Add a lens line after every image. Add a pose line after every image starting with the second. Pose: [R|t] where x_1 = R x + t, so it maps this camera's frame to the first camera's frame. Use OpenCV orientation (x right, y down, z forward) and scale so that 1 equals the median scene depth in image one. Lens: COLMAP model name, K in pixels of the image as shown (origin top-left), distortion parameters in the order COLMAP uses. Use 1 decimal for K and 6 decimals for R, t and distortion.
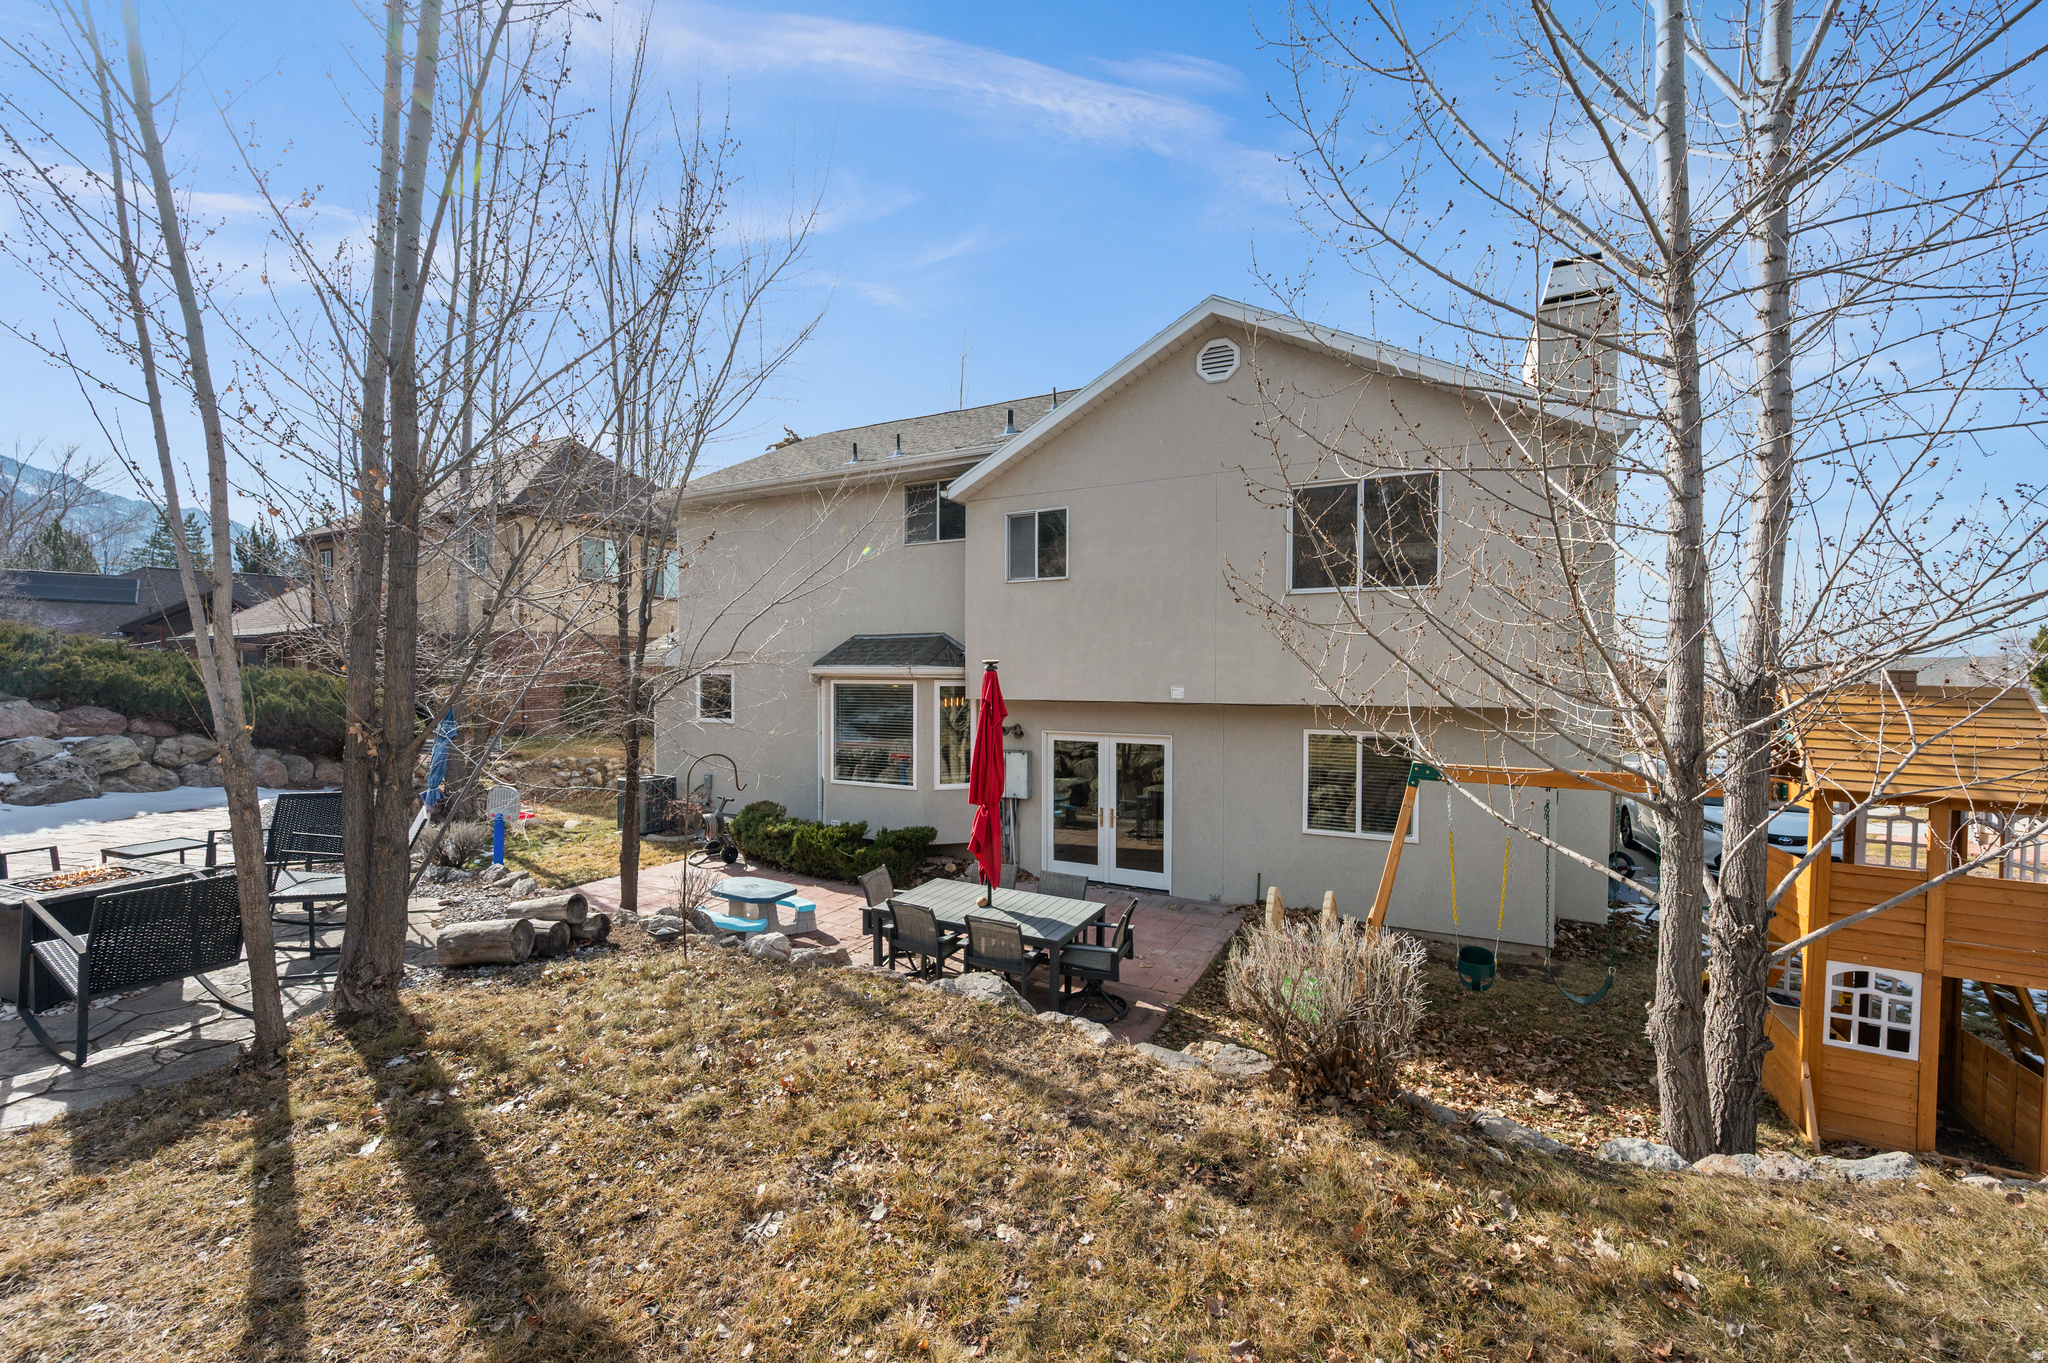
lens RADIAL K [[810.6, 0, 1029.7], [0, 810.6, 687.0], [0, 0, 1]] dist [-0.000794, -0.000237]
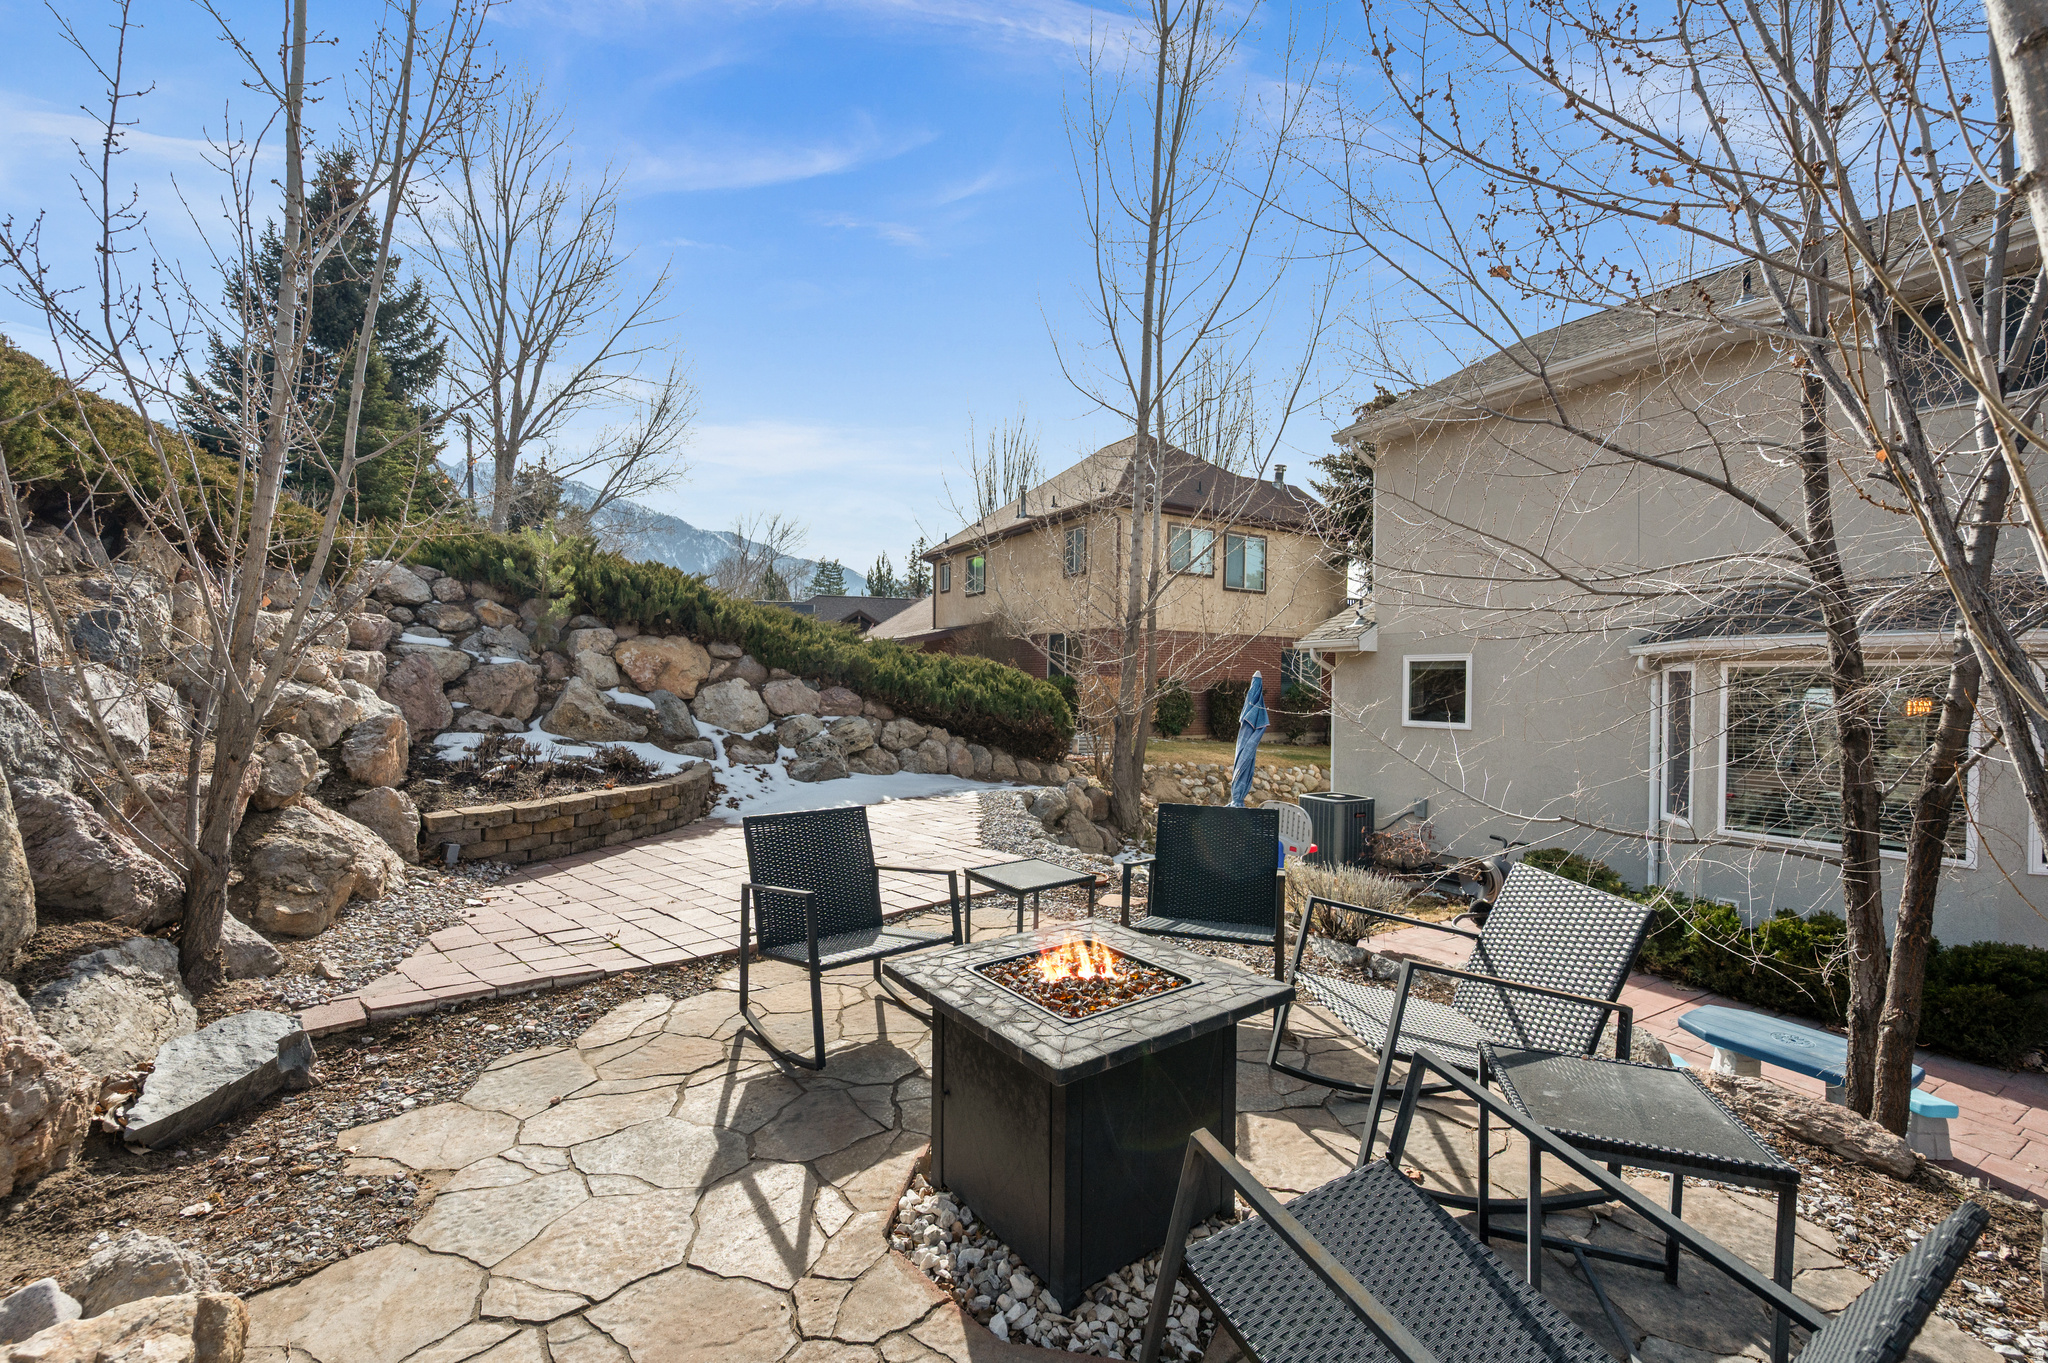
lens RADIAL K [[823.5, 0, 1036.9], [0, 823.5, 652.3], [0, 0, 1]] dist [-0.002834, 0.000021]
pose [[0.852838, -0.010953, -0.522061, -0.394345], [-0.020376, 0.998321, -0.054231, 0.030835], [0.521778, 0.056888, 0.851182, 0.236602]]
